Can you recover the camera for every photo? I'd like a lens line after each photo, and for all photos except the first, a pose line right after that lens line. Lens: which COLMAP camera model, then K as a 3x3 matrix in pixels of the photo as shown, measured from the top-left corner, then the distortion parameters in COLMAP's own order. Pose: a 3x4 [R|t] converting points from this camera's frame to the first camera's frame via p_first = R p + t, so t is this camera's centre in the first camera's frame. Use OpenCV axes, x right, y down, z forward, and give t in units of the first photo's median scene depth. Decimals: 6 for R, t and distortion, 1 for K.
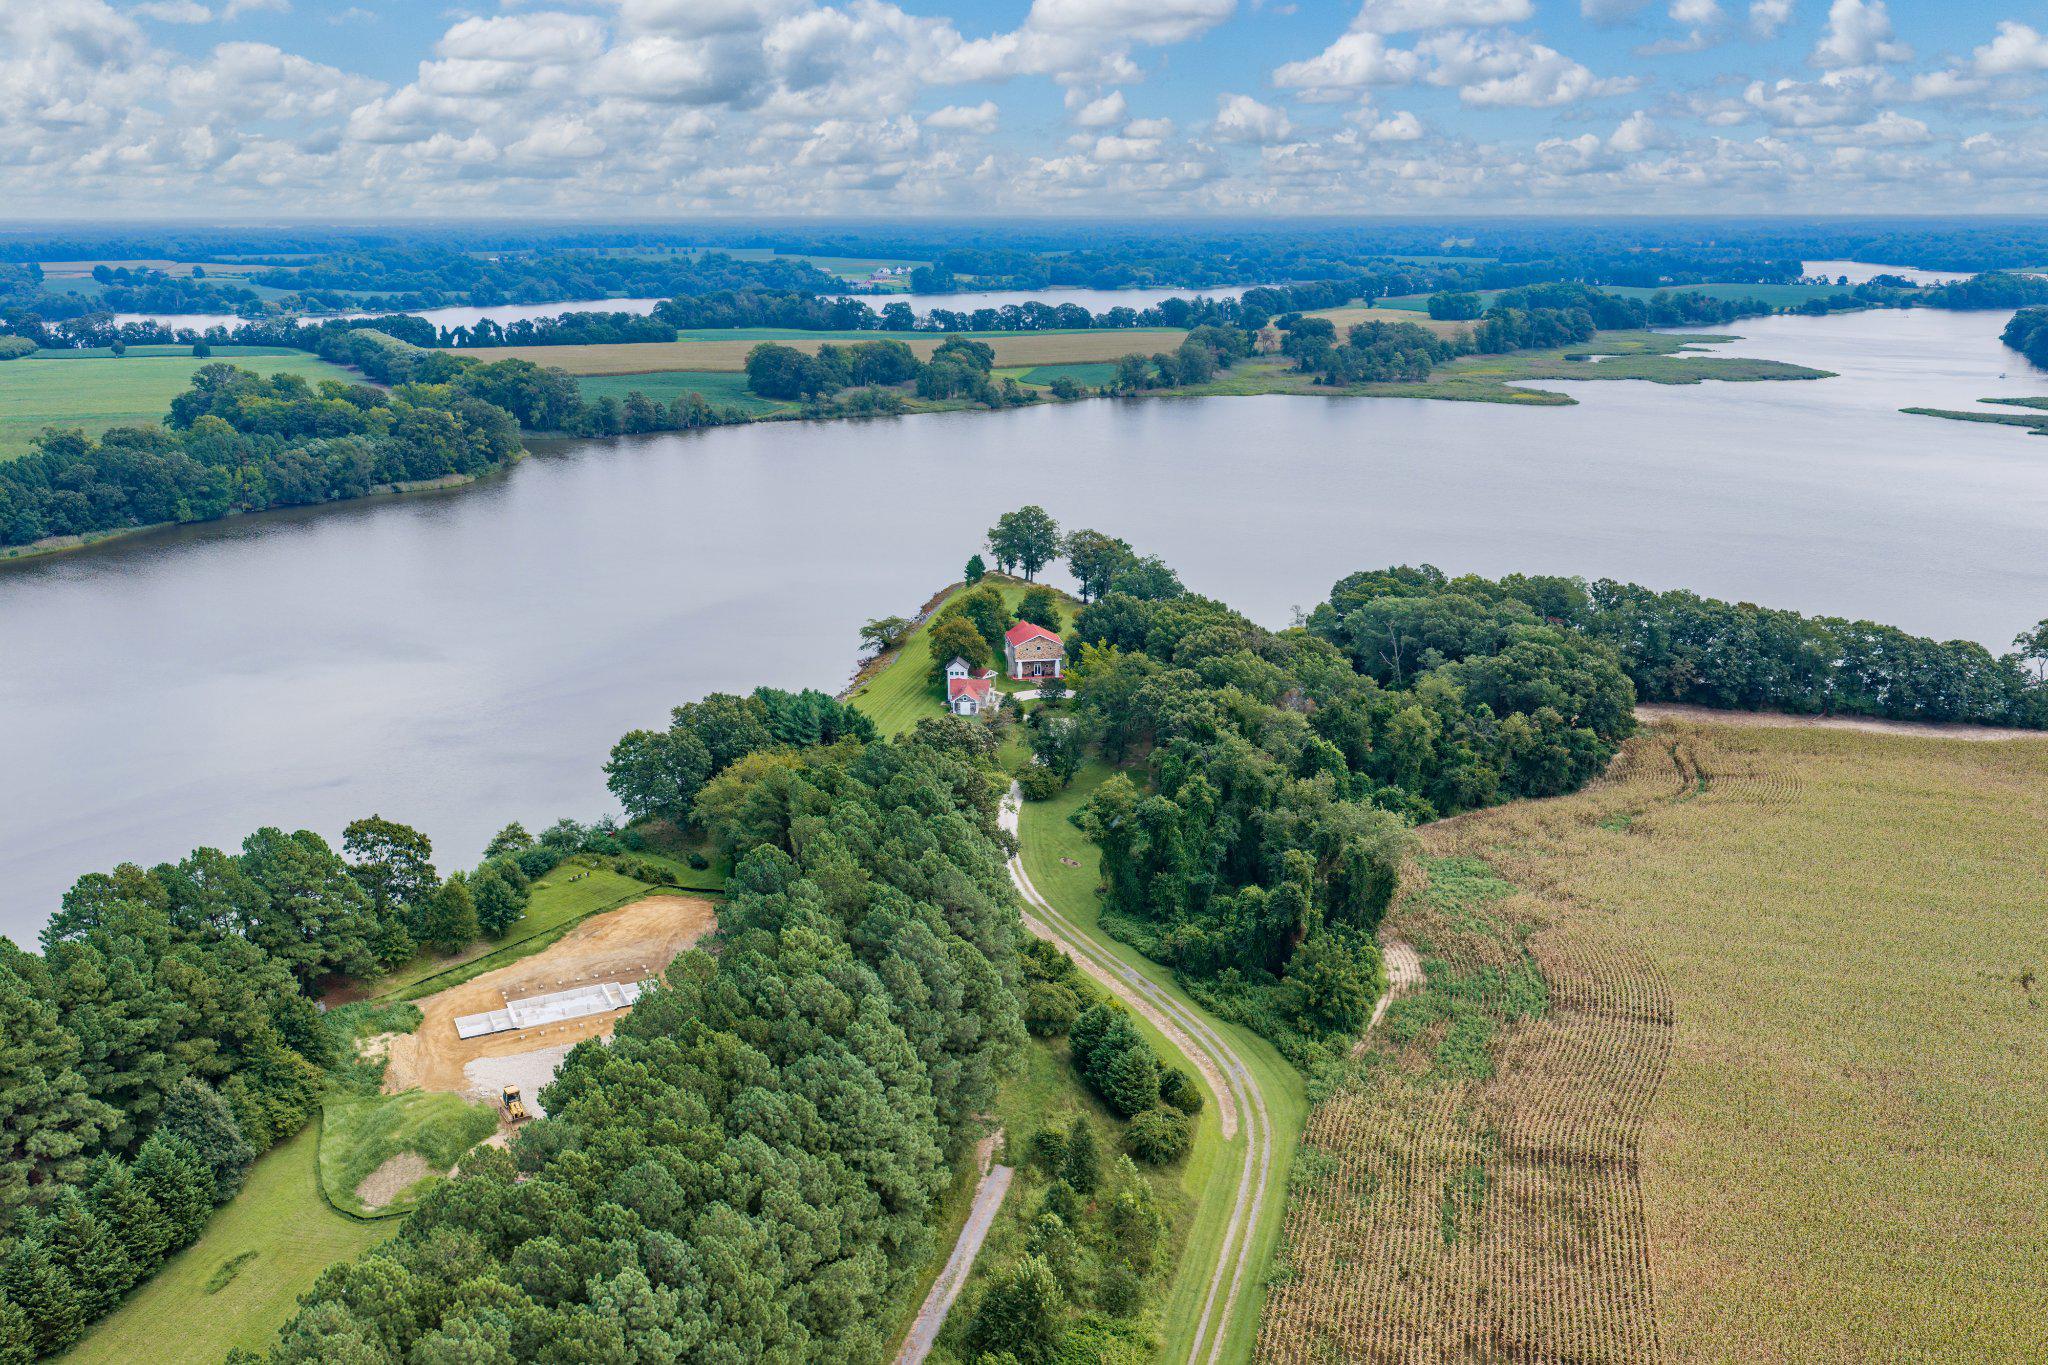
lens RADIAL K [[1699.2, 0, 1020.5], [0, 1699.2, 688.8], [0, 0, 1]] dist [0.016937, -0.030054]
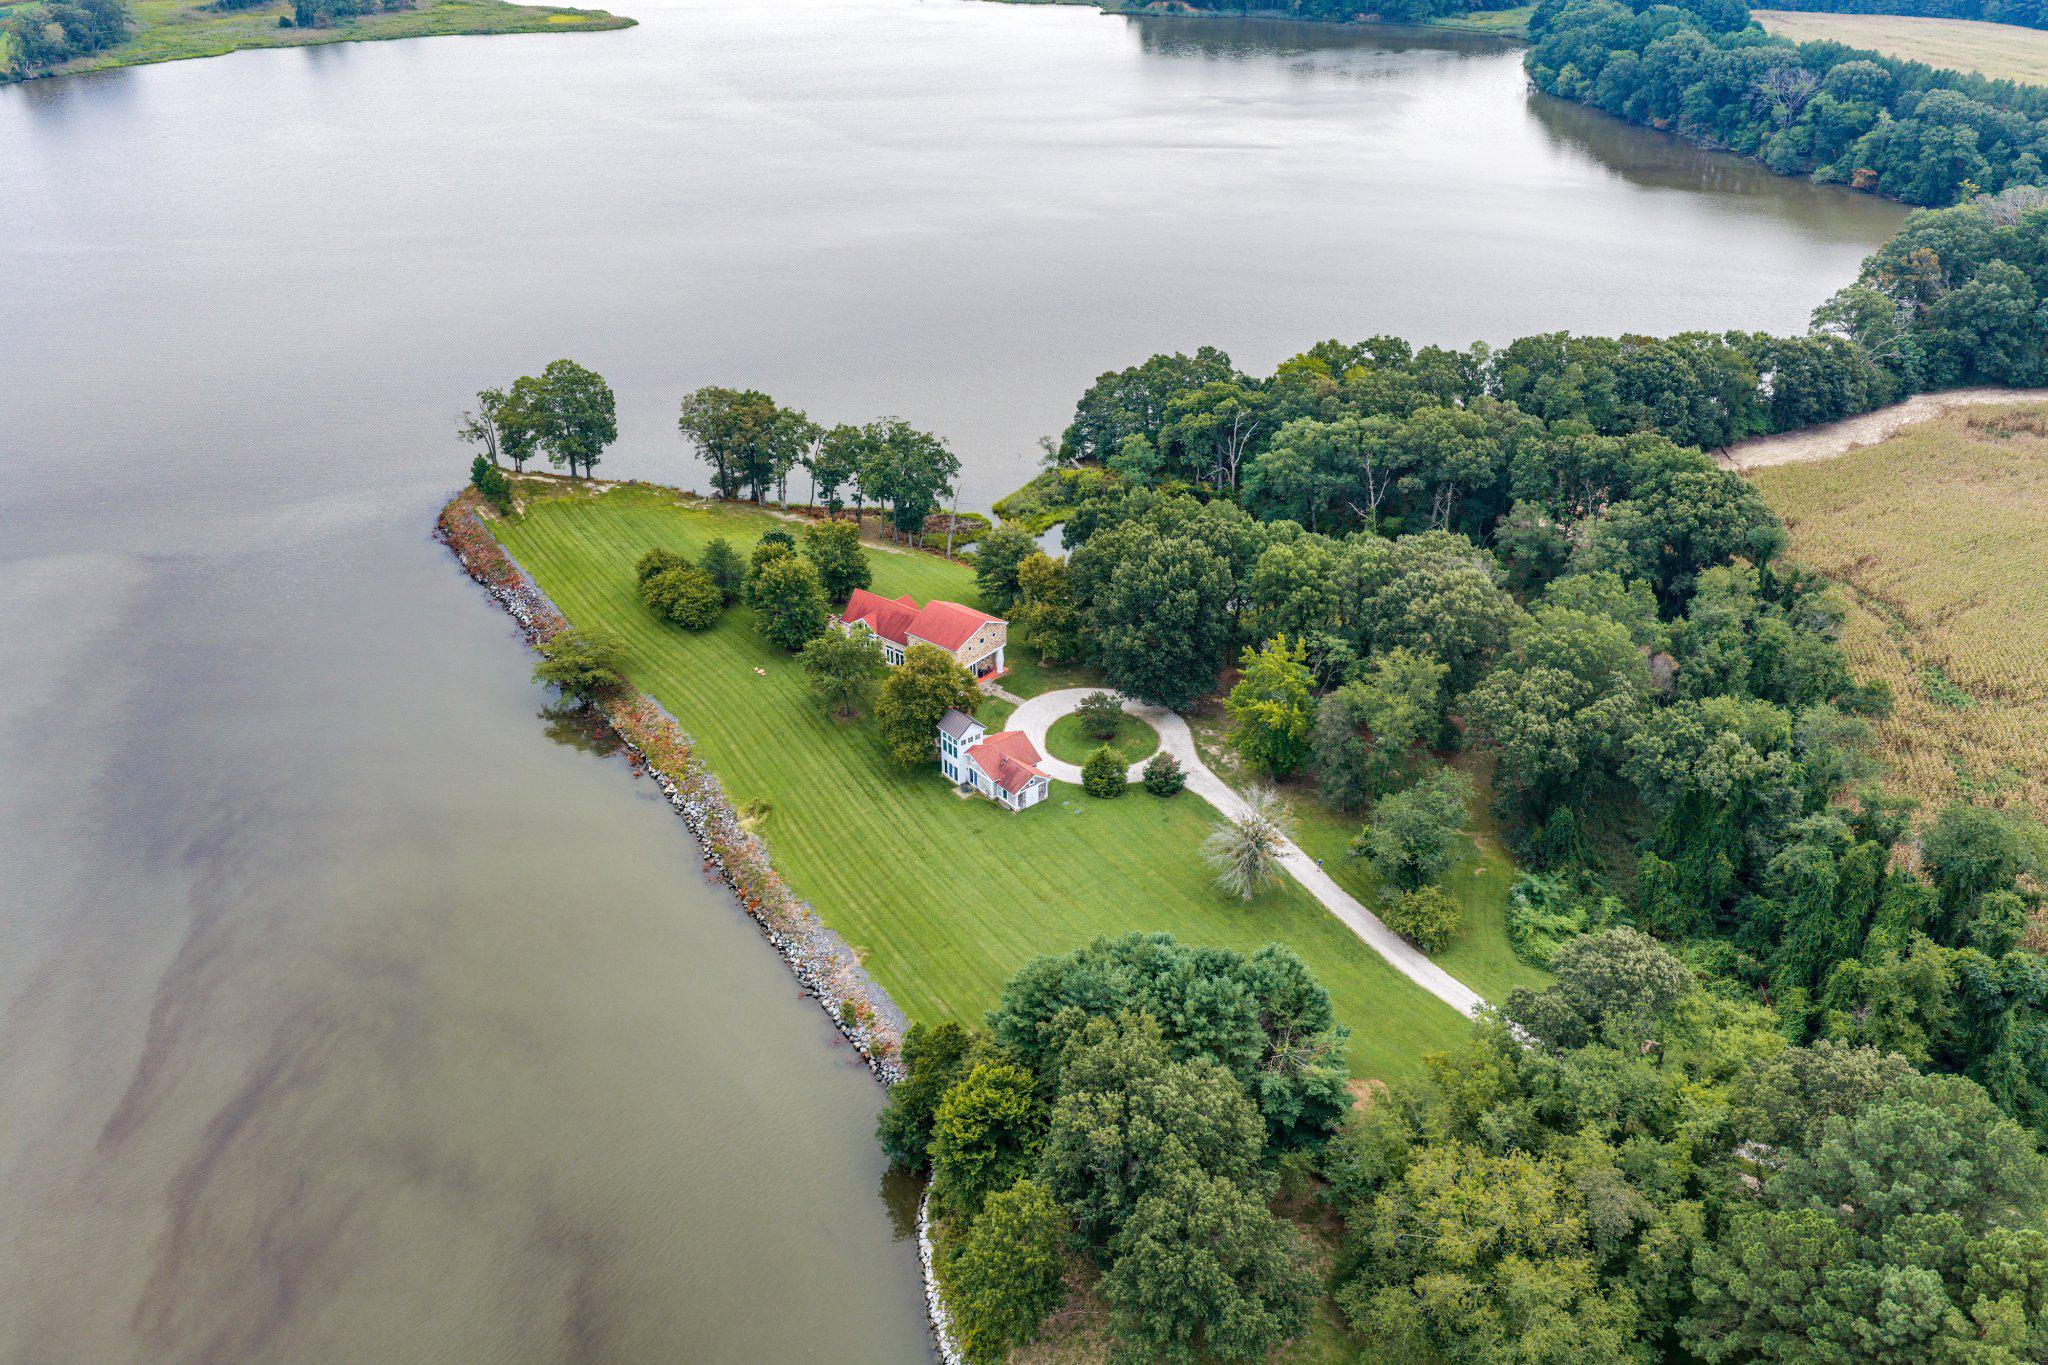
lens RADIAL K [[1699.2, 0, 1020.5], [0, 1699.2, 688.8], [0, 0, 1]] dist [0.016937, -0.030054]
pose [[0.737491, -0.335378, 0.586198, -0.116257], [0.187550, 0.935547, 0.299294, -0.063528], [-0.648792, -0.110785, 0.752858, 0.170476]]
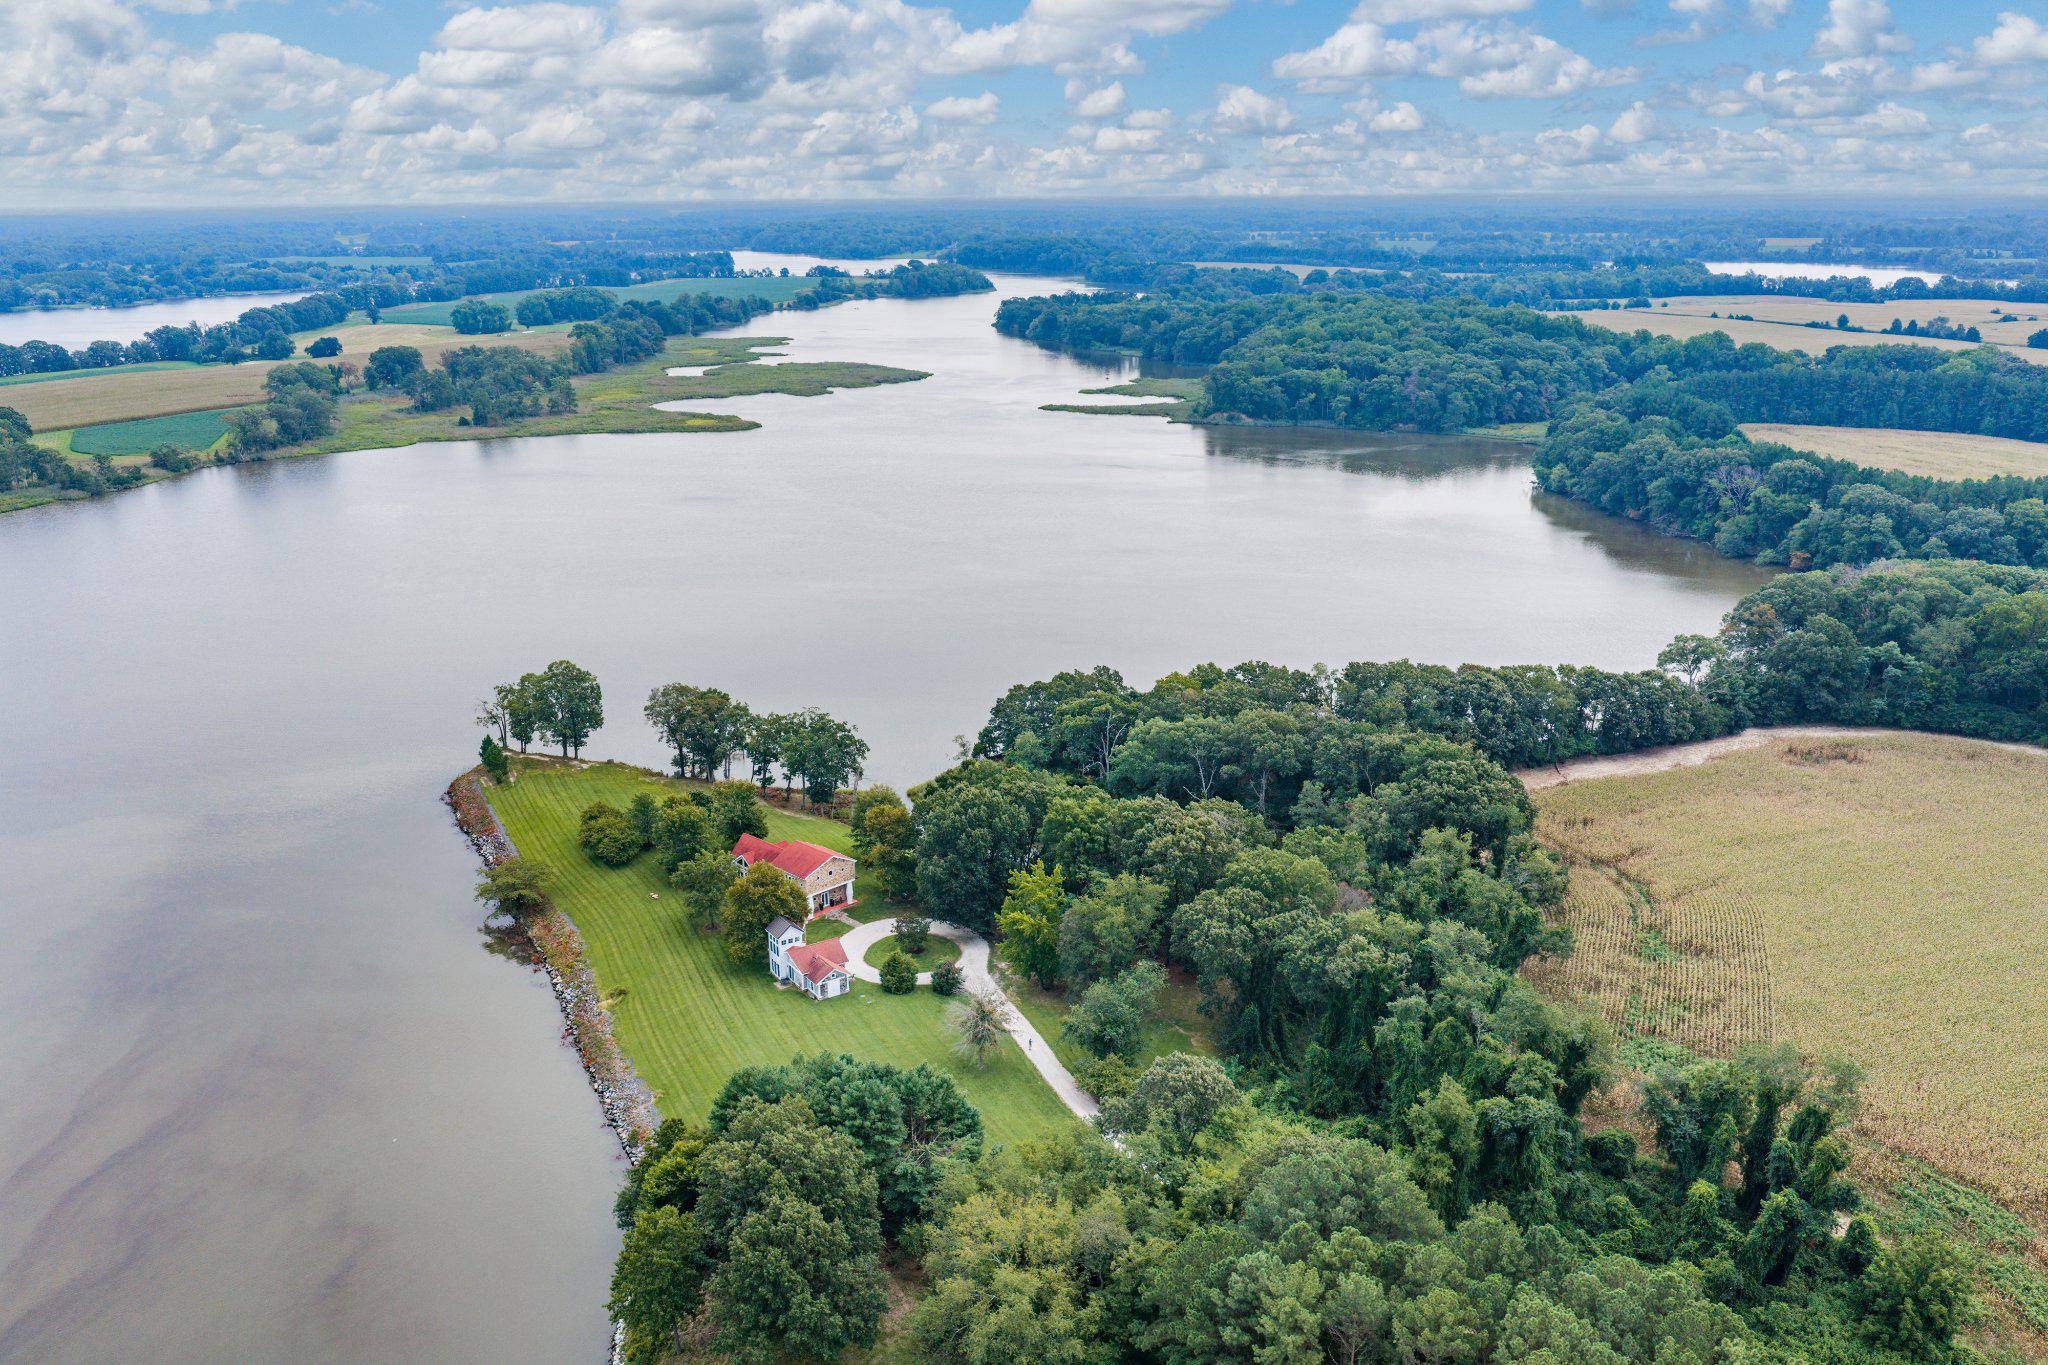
lens RADIAL K [[1699.2, 0, 1020.5], [0, 1699.2, 688.8], [0, 0, 1]] dist [0.016937, -0.030054]
pose [[0.802075, -0.173603, 0.571435, -0.112132], [0.169629, 0.983635, 0.060737, -0.045087], [-0.572628, 0.048216, 0.818396, 0.107968]]
